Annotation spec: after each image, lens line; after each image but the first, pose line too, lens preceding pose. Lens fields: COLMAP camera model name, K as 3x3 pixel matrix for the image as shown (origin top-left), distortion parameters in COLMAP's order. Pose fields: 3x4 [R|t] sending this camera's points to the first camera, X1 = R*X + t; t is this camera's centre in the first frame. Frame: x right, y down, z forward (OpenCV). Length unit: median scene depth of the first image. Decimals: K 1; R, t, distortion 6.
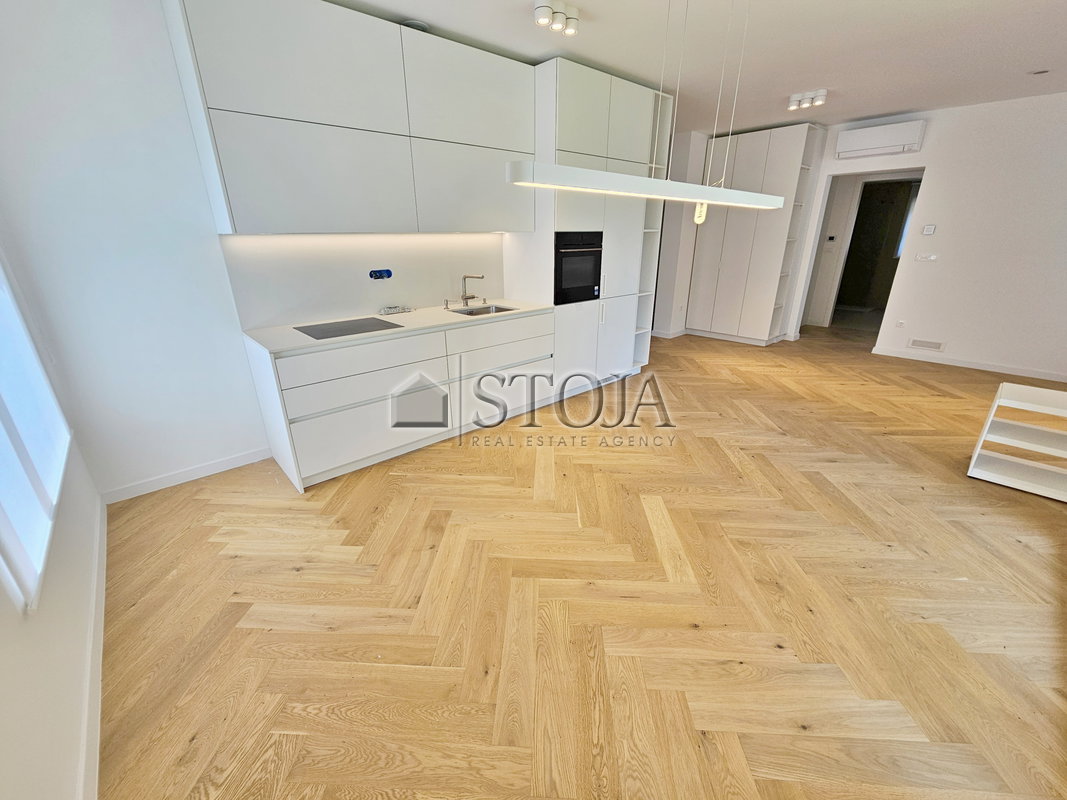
lens RADIAL K [[439.7, 0, 525.0], [0, 439.7, 400.6], [0, 0, 1]] dist [-0.001340, 0.000994]
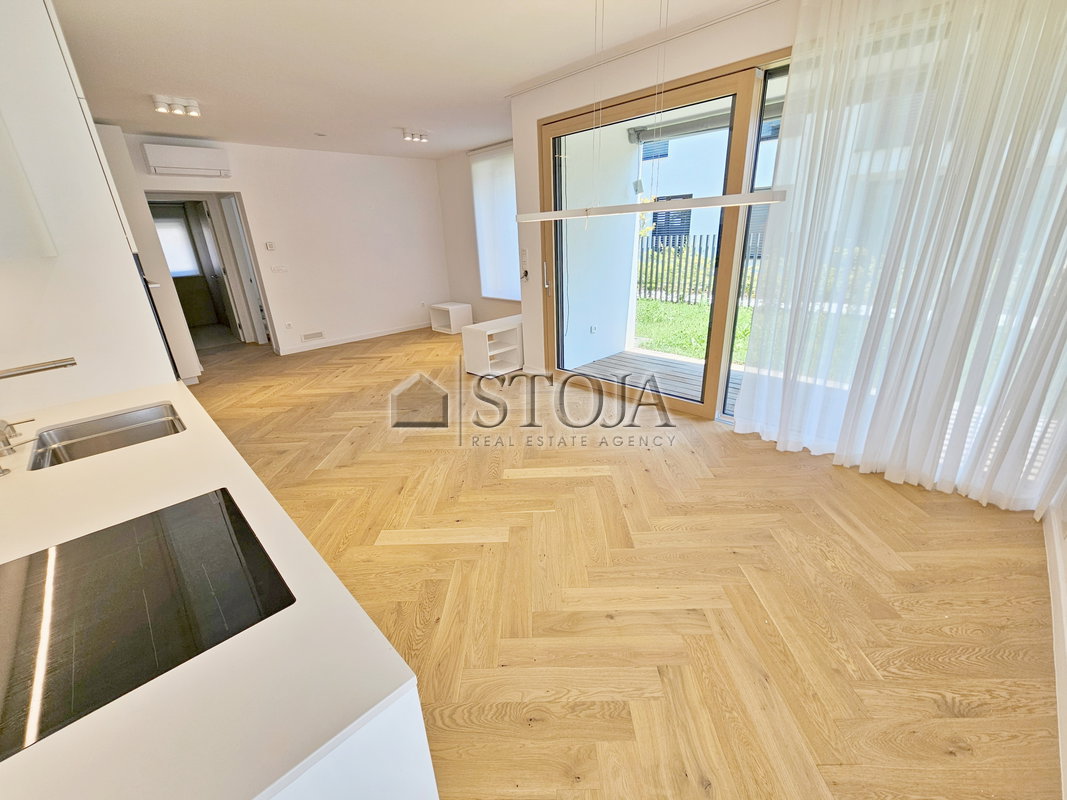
lens RADIAL K [[439.7, 0, 532.2], [0, 439.7, 399.5], [0, 0, 1]] dist [-0.001340, 0.000994]
pose [[-0.044848, -0.345482, 0.937353, -0.574334], [0.395394, 0.855537, 0.334245, -0.238212], [-0.917416, 0.385614, 0.098233, 0.618248]]
